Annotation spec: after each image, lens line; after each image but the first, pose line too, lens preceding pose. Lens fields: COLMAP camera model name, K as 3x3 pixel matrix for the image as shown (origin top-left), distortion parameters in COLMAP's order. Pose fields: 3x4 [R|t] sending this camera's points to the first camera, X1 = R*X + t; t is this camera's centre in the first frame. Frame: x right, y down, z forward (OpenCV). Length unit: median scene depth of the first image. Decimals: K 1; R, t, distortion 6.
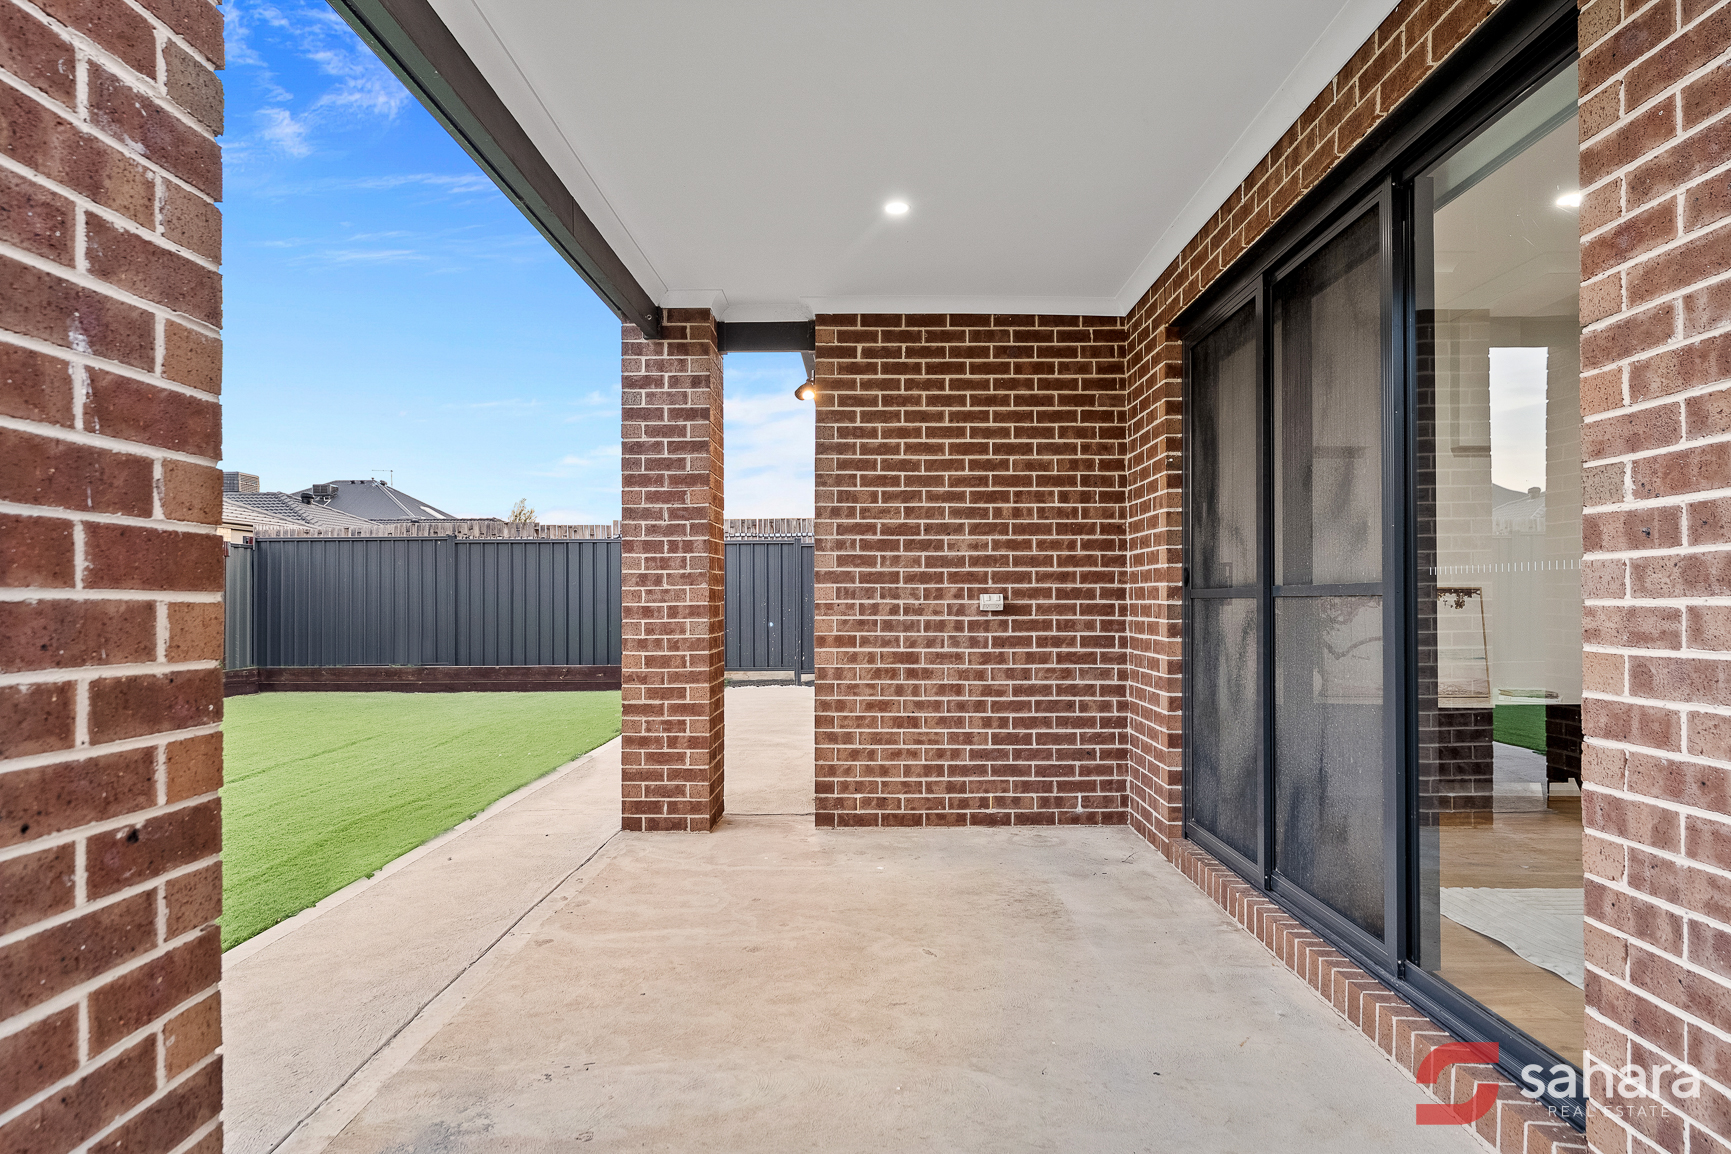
lens RADIAL K [[951.3, 0, 864.7], [0, 951.3, 582.3], [0, 0, 1]] dist [-0.003689, -0.000218]
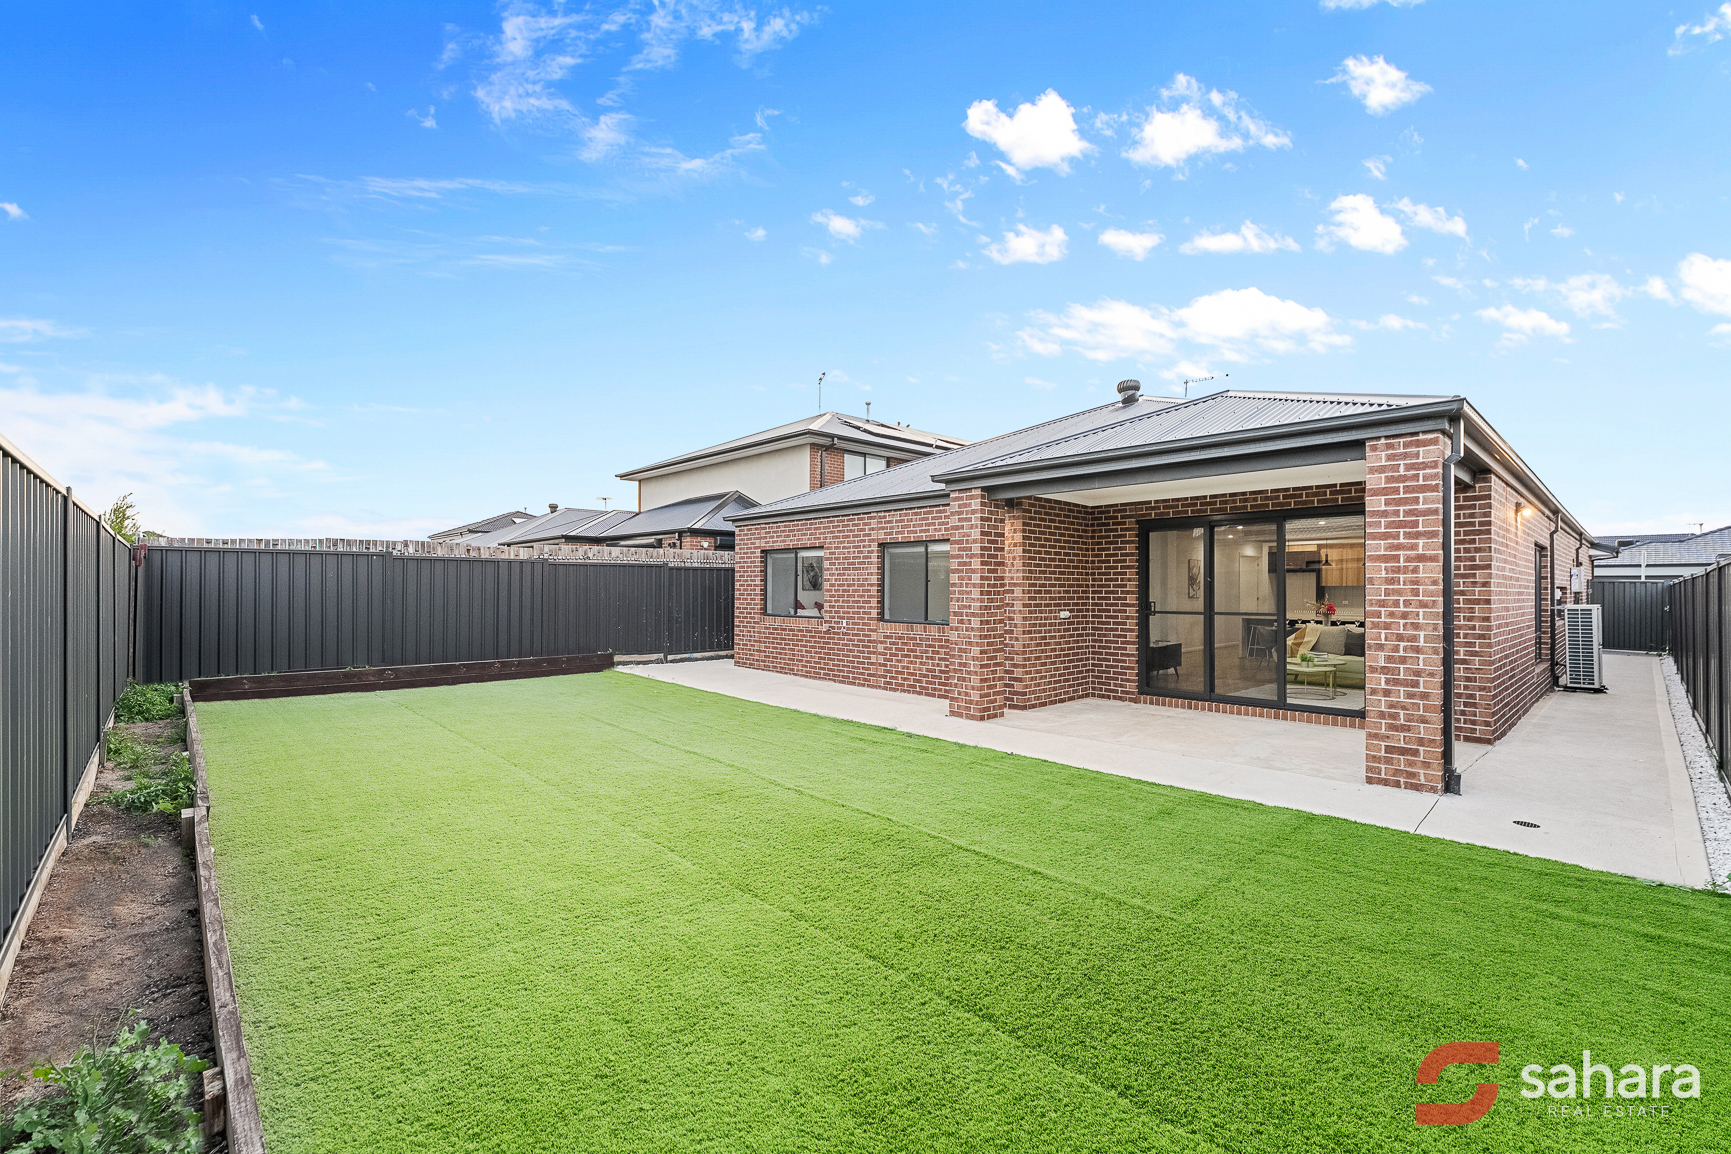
lens RADIAL K [[719.0, 0, 865.0], [0, 719.0, 575.5], [0, 0, 1]] dist [-0.008611, -0.000406]
pose [[0.731302, 0.017709, 0.681824, -1.561088], [-0.016656, 0.999828, -0.008105, -0.058985], [-0.681850, -0.005429, 0.731471, -0.040827]]
